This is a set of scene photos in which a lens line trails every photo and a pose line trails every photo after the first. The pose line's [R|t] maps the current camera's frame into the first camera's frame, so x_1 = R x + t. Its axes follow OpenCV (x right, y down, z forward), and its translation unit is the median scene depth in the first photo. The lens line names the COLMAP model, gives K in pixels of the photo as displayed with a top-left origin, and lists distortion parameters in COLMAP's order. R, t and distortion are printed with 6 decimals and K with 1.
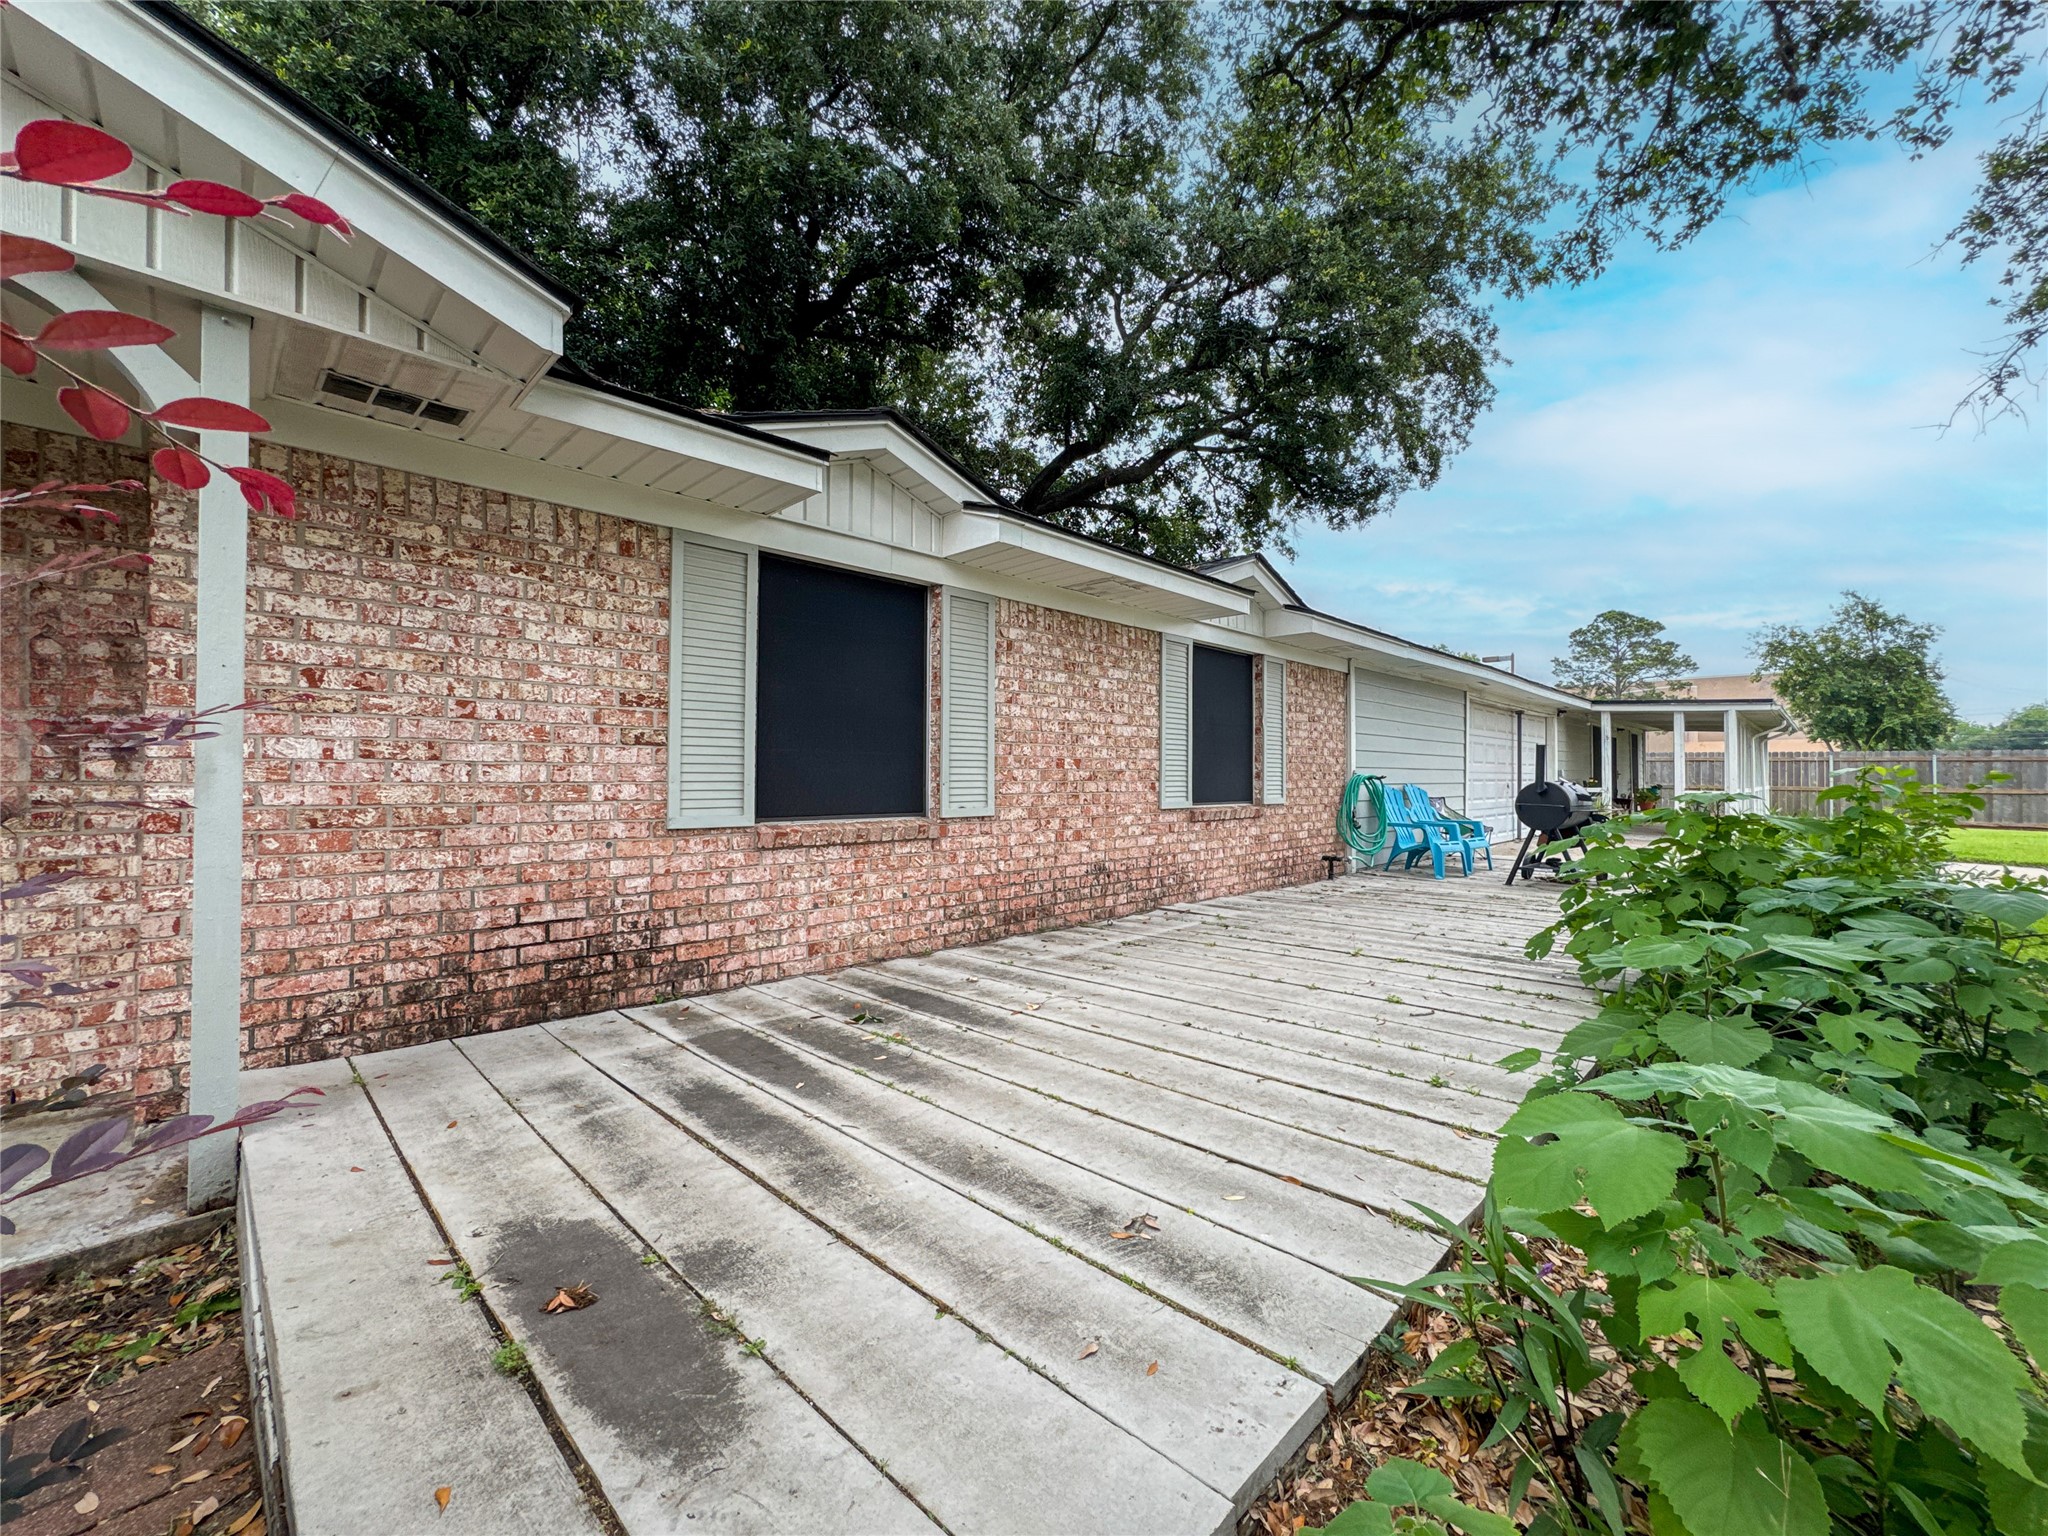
lens RADIAL K [[825.8, 0, 1016.3], [0, 825.8, 768.3], [0, 0, 1]] dist [-0.035363, 0.014628]
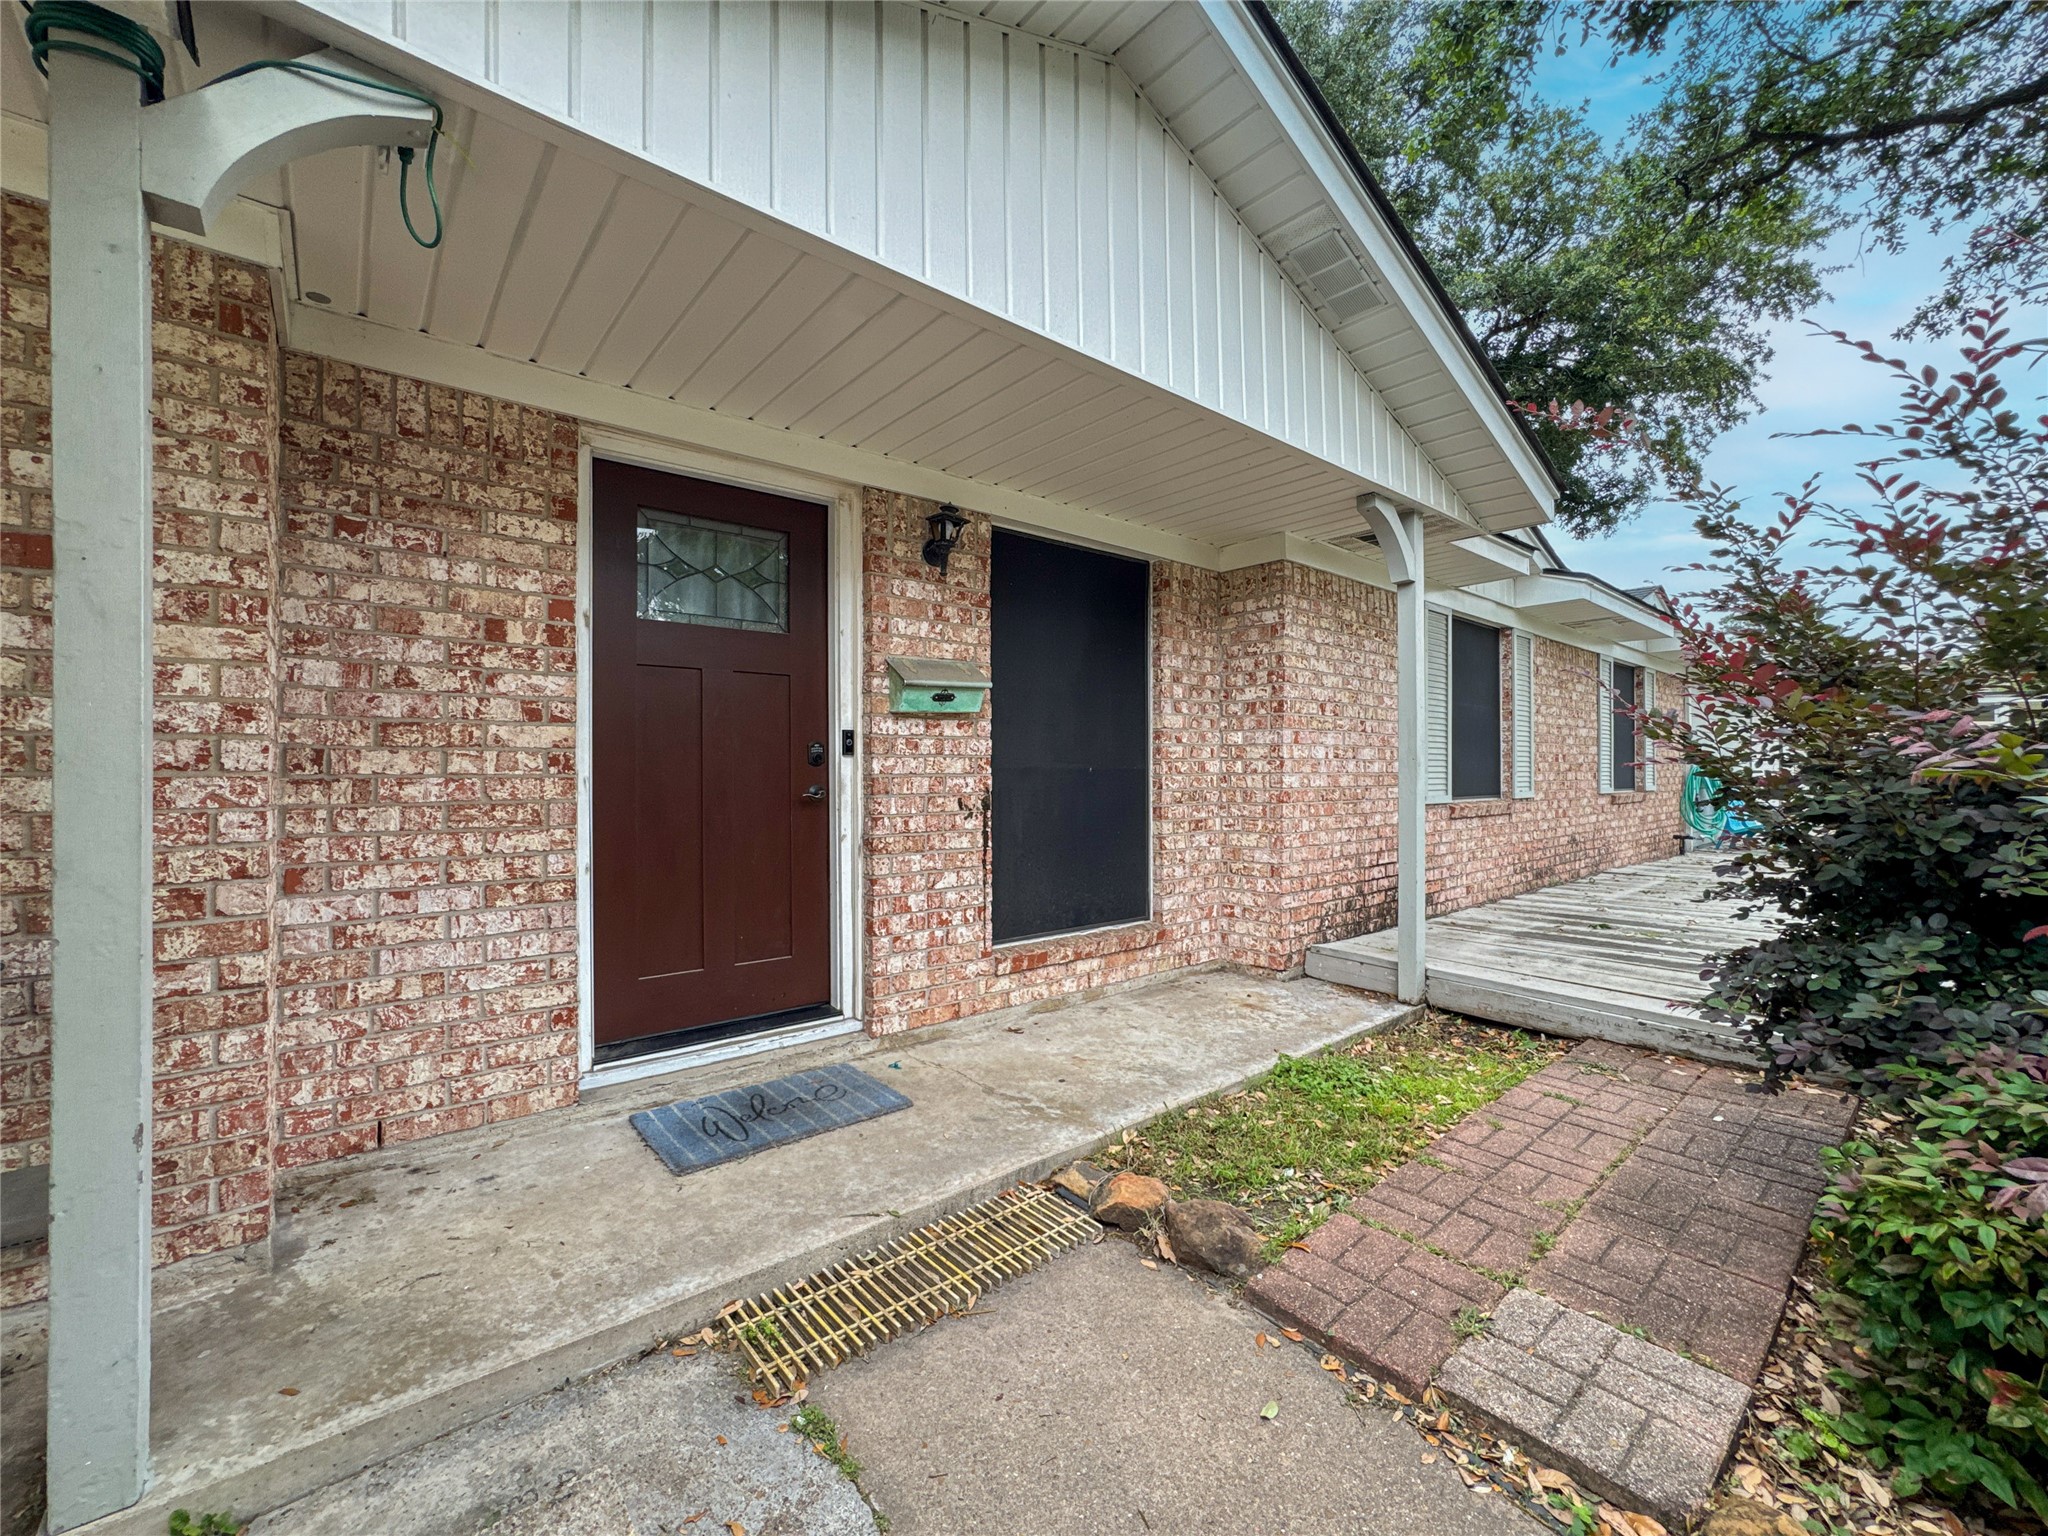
lens RADIAL K [[825.8, 0, 1035.0], [0, 825.8, 770.9], [0, 0, 1]] dist [-0.035363, 0.014628]
pose [[0.996058, -0.009027, -0.088244, -1.119185], [0.009555, 0.999939, 0.005556, -0.001235], [0.088189, -0.006377, 0.996083, -0.607321]]
